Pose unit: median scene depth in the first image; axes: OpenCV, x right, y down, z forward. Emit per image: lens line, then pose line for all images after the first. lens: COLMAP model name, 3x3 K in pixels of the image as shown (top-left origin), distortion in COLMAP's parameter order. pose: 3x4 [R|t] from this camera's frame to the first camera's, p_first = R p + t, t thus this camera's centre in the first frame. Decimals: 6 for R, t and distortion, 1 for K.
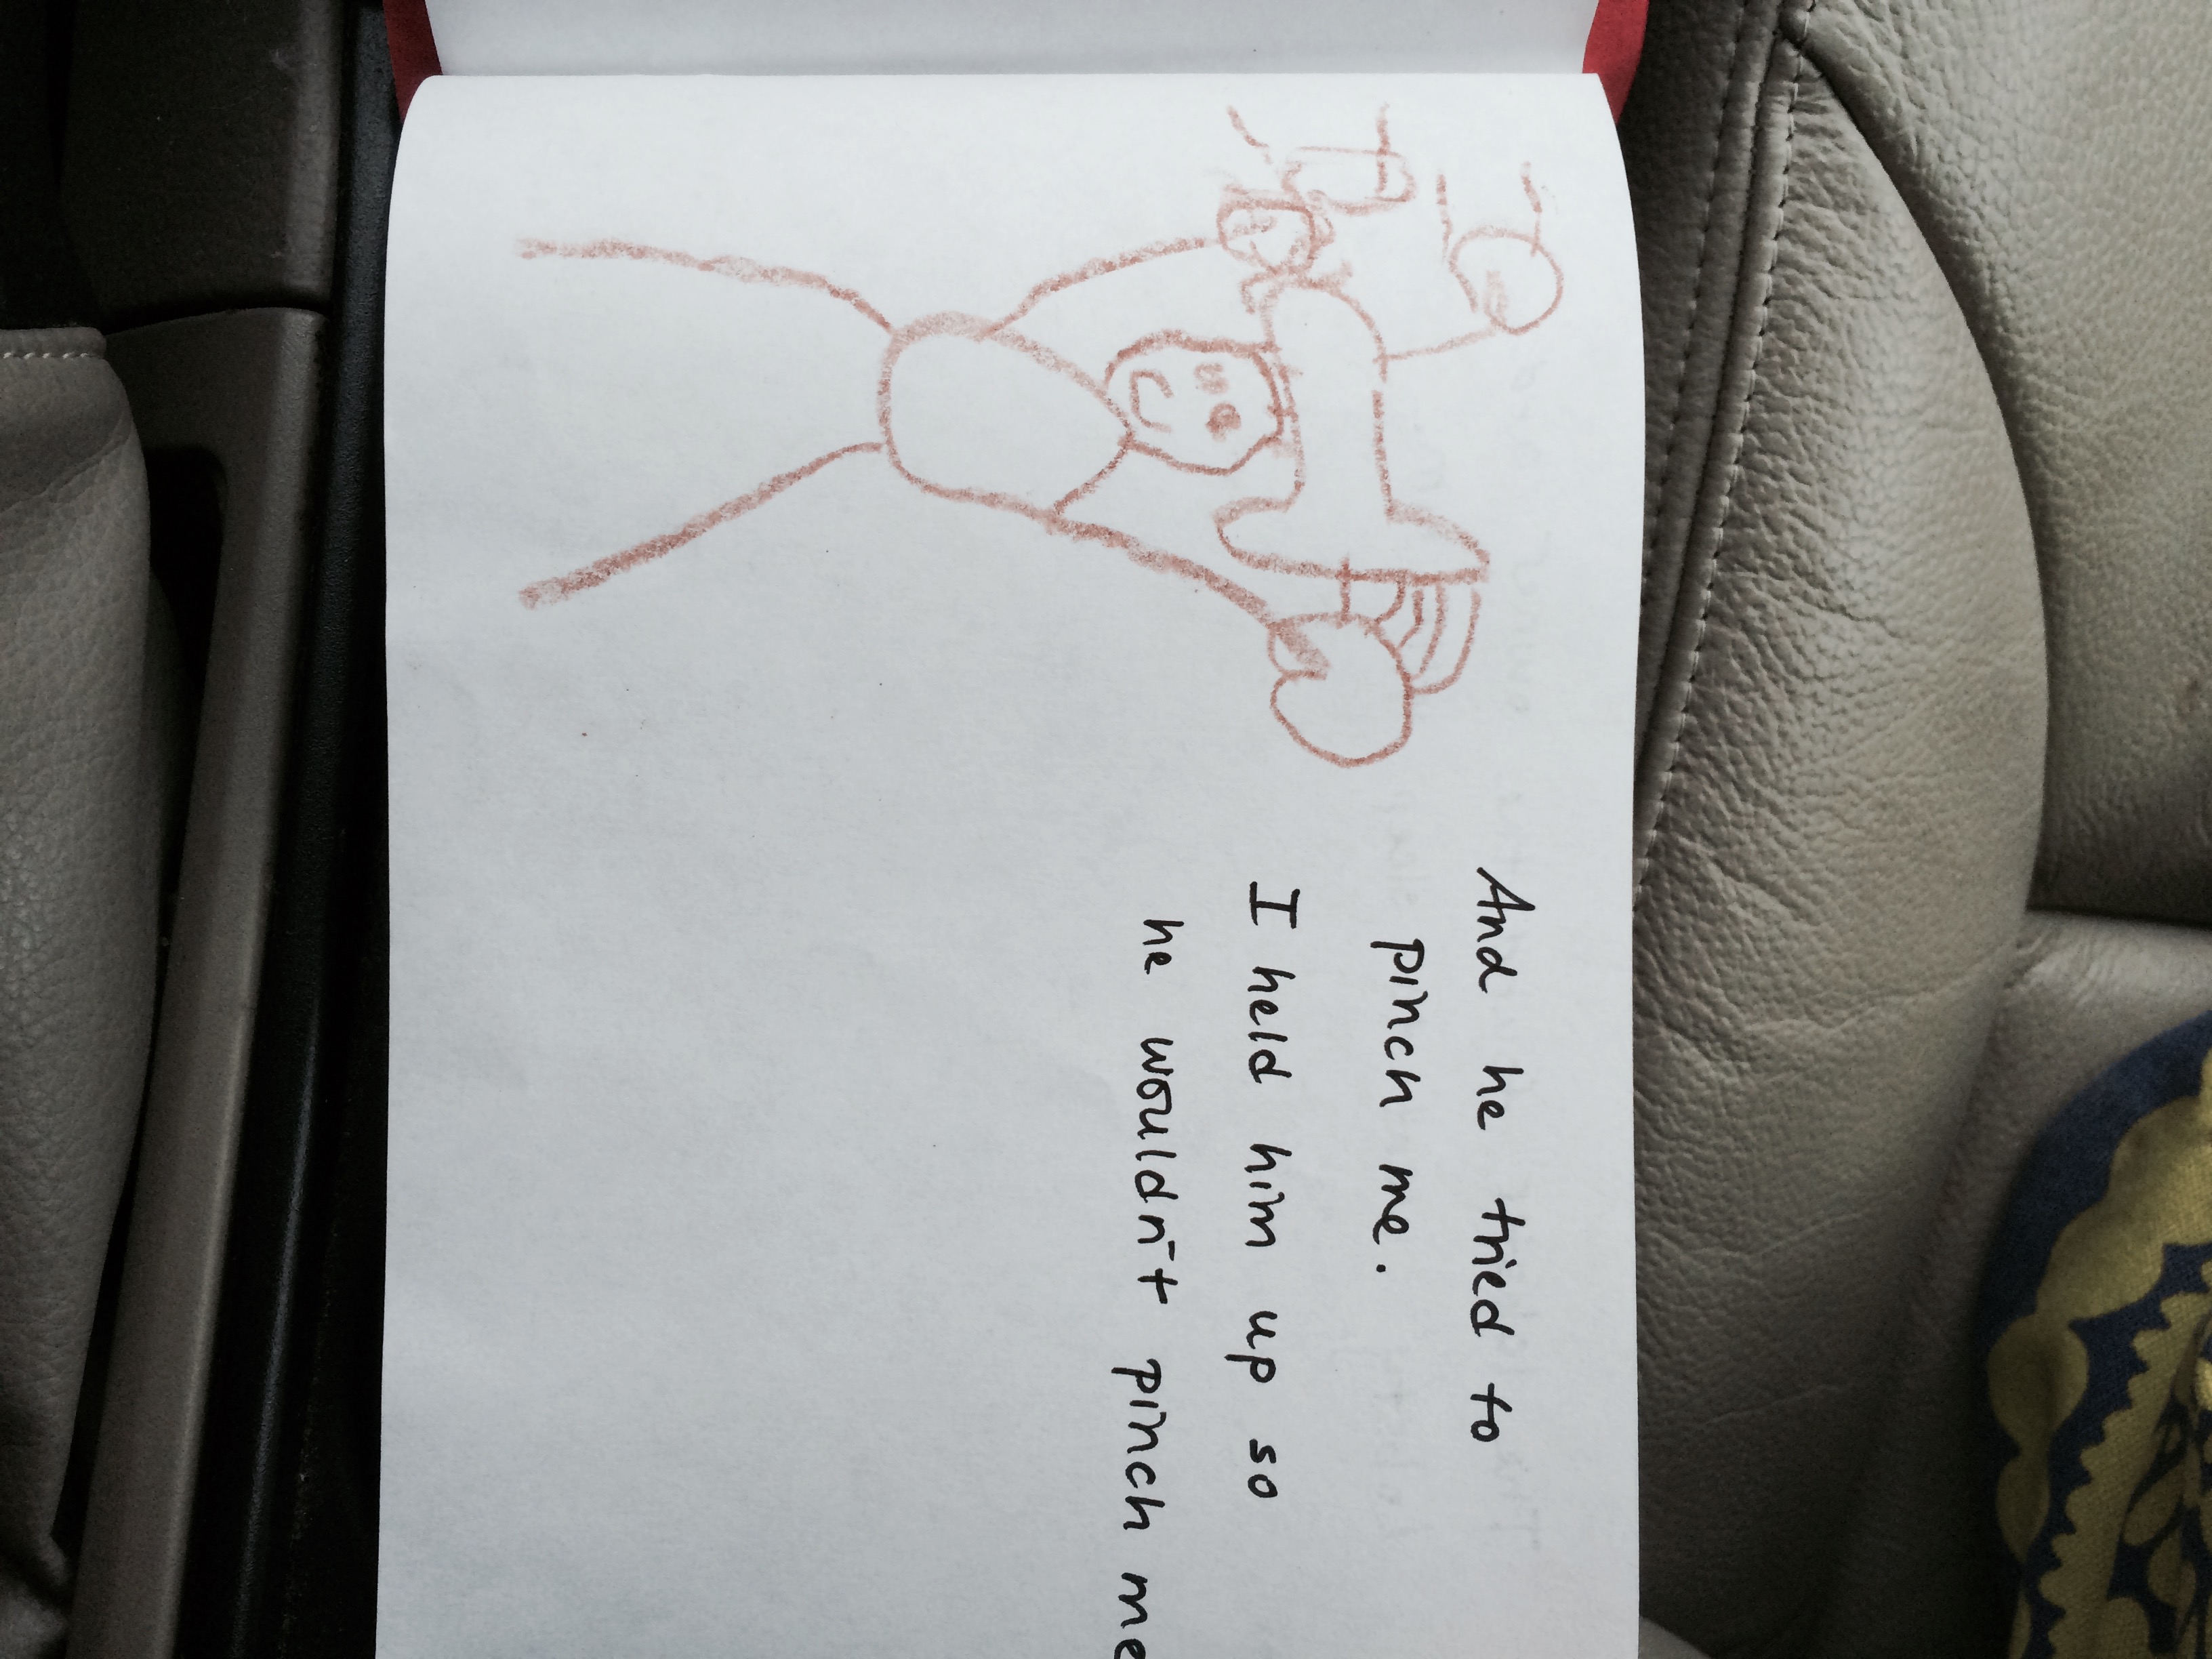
lens RADIAL K [[1882.3, 0, 1106.1], [0, 1882.3, 847.4], [0, 0, 1]] dist [0.056077, -0.107090]
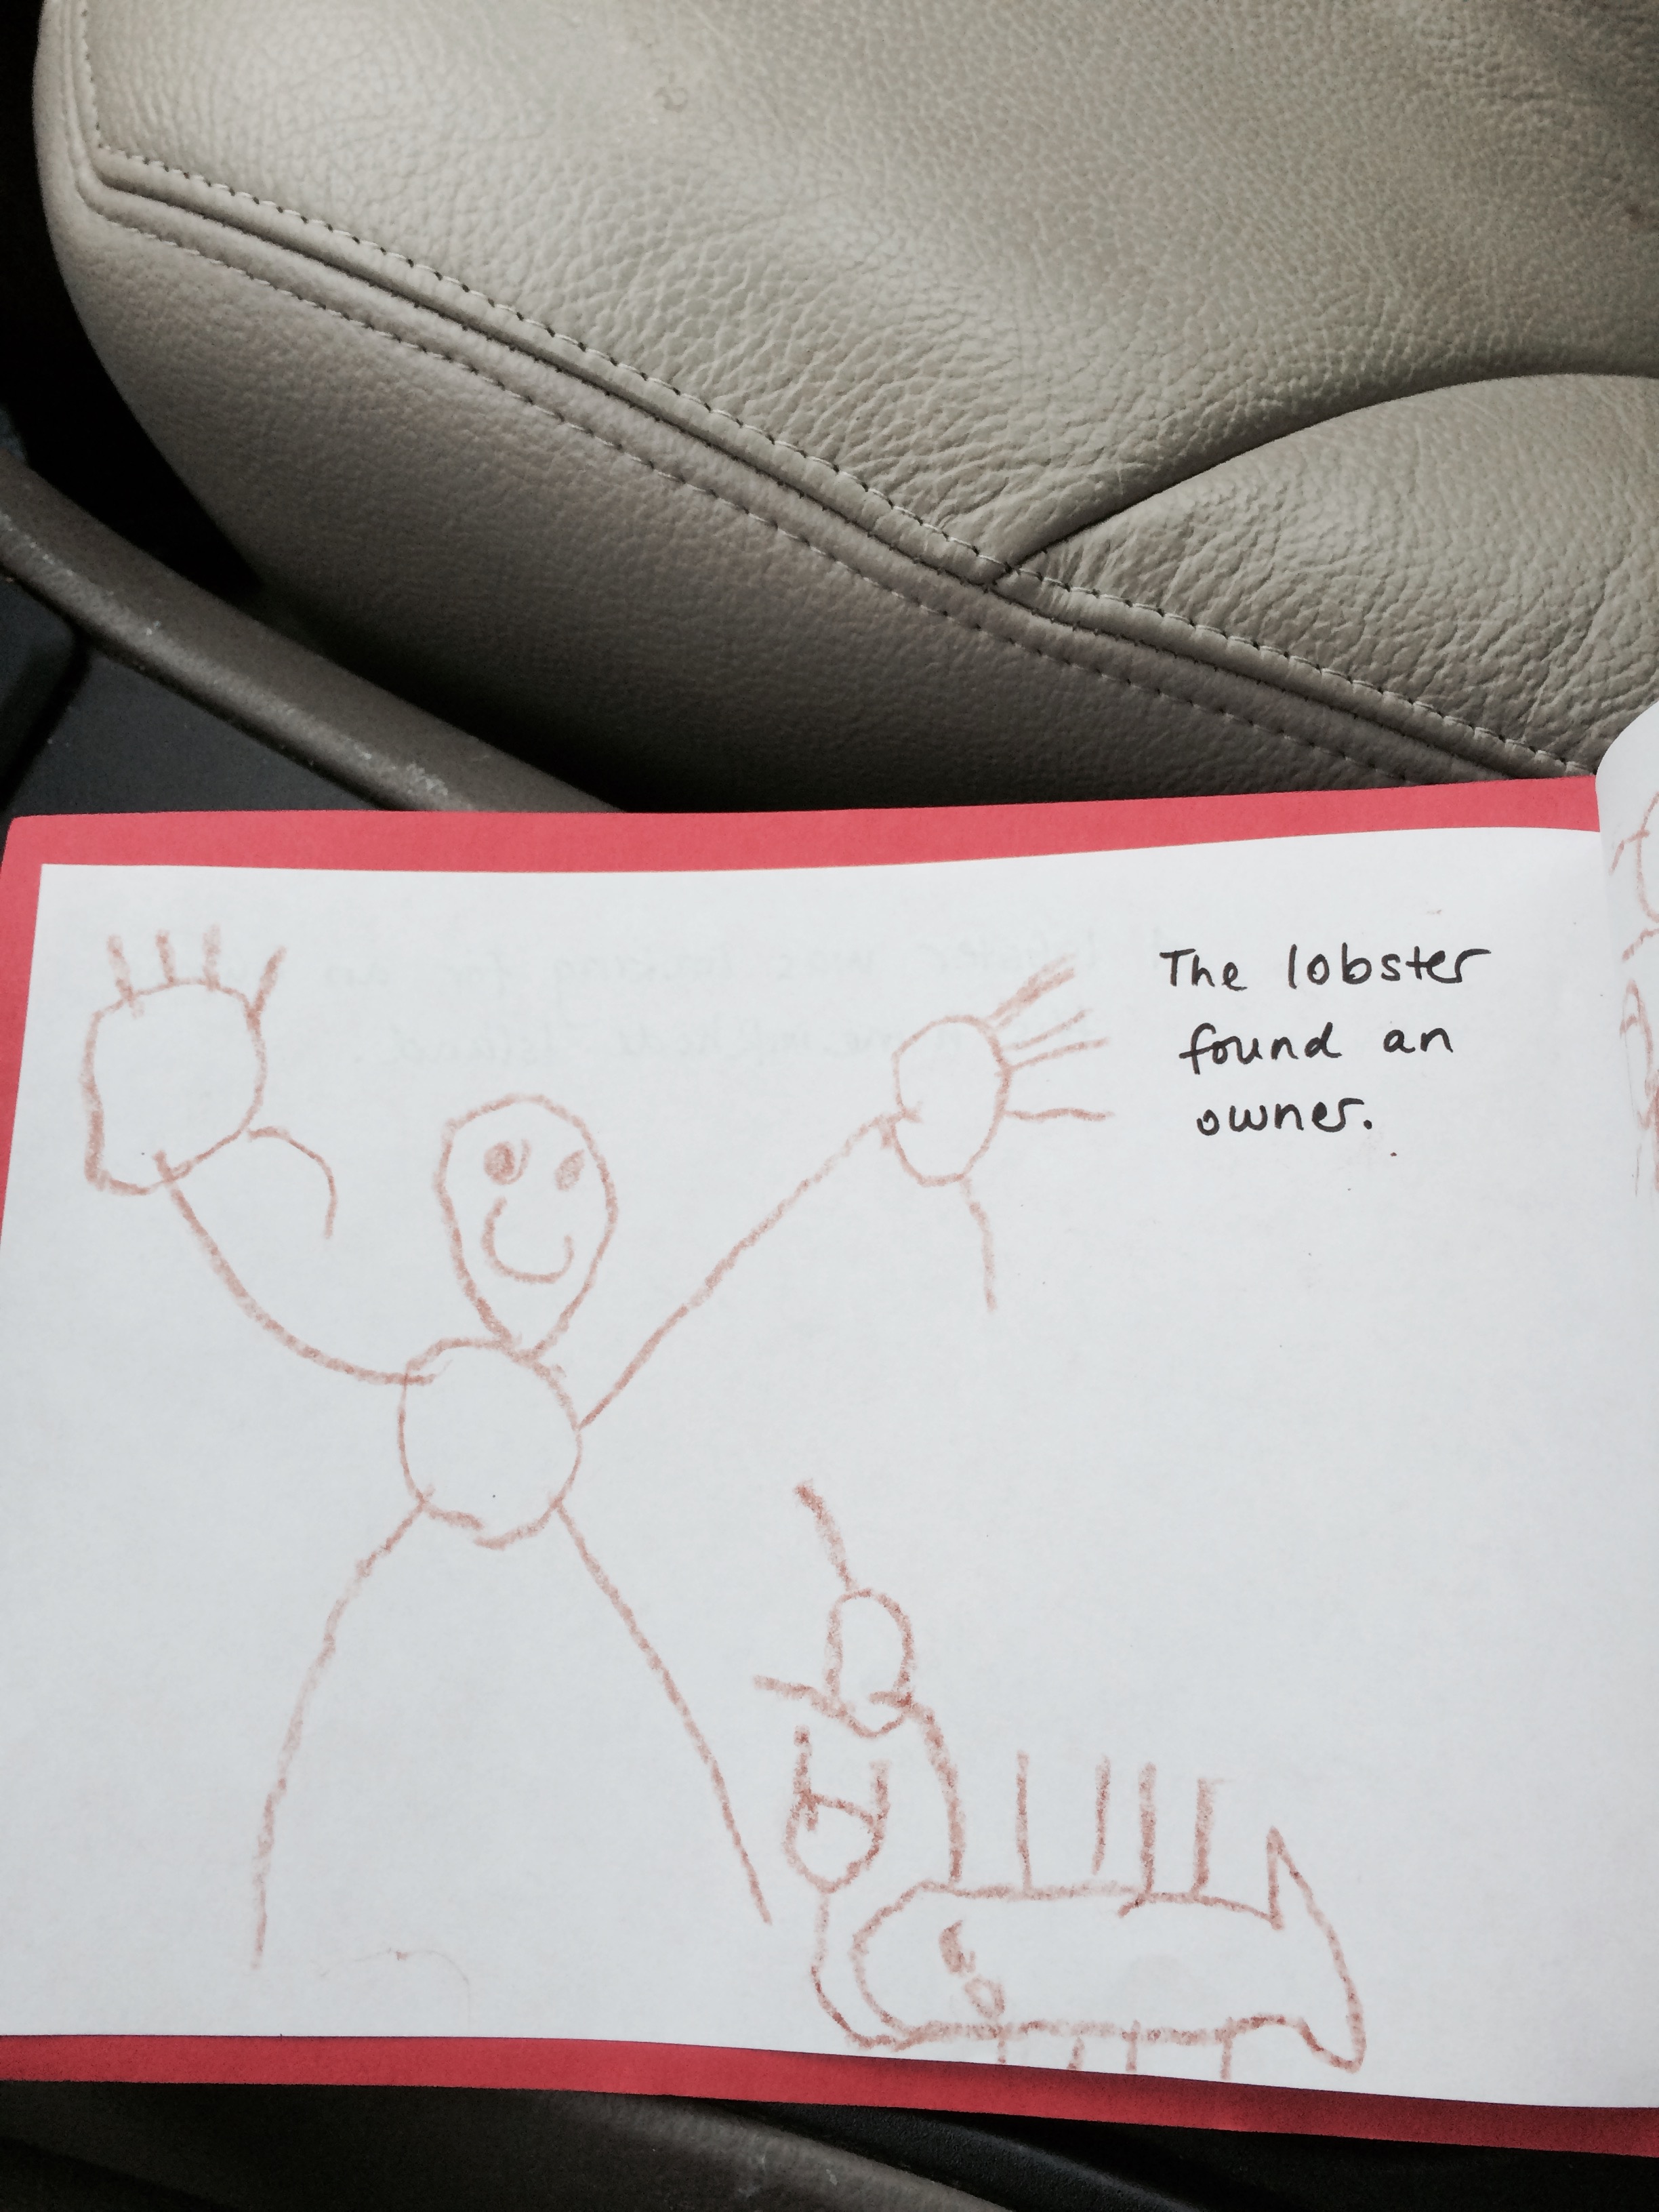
lens RADIAL K [[1882.3, 0, 828.4], [0, 1882.3, 1099.8], [0, 0, 1]] dist [0.056077, -0.107090]
pose [[0.208731, -0.977966, -0.003669, 0.086384], [0.970699, 0.207634, -0.120959, -0.321642], [0.119055, 0.021687, 0.992651, 0.055511]]
